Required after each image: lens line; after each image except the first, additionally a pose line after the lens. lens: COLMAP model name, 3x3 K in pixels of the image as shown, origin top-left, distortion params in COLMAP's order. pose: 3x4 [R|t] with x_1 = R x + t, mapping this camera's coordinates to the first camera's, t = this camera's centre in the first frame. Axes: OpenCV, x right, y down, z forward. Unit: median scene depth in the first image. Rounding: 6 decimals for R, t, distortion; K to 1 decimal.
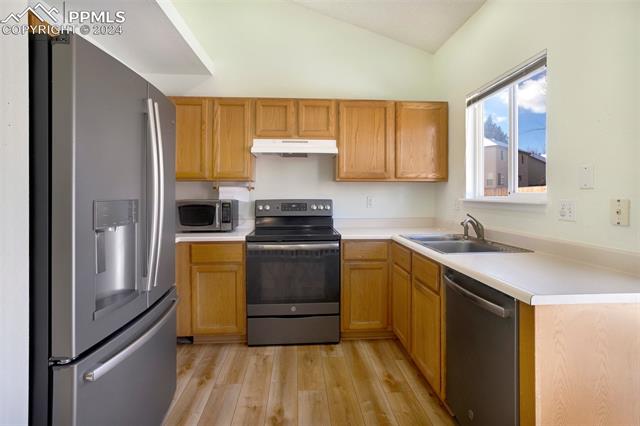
lens RADIAL K [[321.3, 0, 317.3], [0, 321.3, 194.9], [0, 0, 1]] dist [-0.033128, 0.017132]
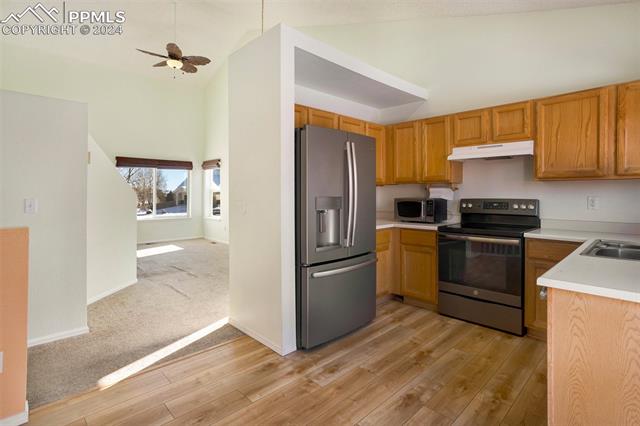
lens RADIAL K [[321.3, 0, 314.9], [0, 321.3, 196.6], [0, 0, 1]] dist [-0.033128, 0.017132]
pose [[0.638566, 0.009444, -0.769509, 0.426365], [-0.003368, 0.999949, 0.009478, -0.001555], [0.769560, -0.003461, 0.638565, -0.181106]]
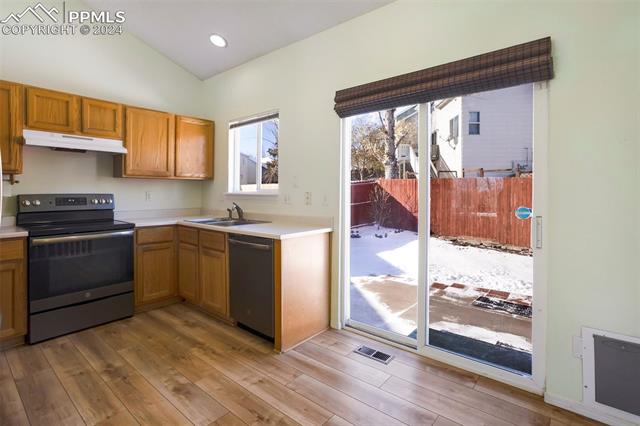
lens RADIAL K [[314.4, 0, 323.6], [0, 314.4, 195.7], [0, 0, 1]] dist [-0.022667, 0.006283]
pose [[0.676477, -0.009983, 0.736396, -0.294849], [-0.000790, 0.999898, 0.014281, 0.006407], [-0.736463, -0.010243, 0.676400, -0.280936]]
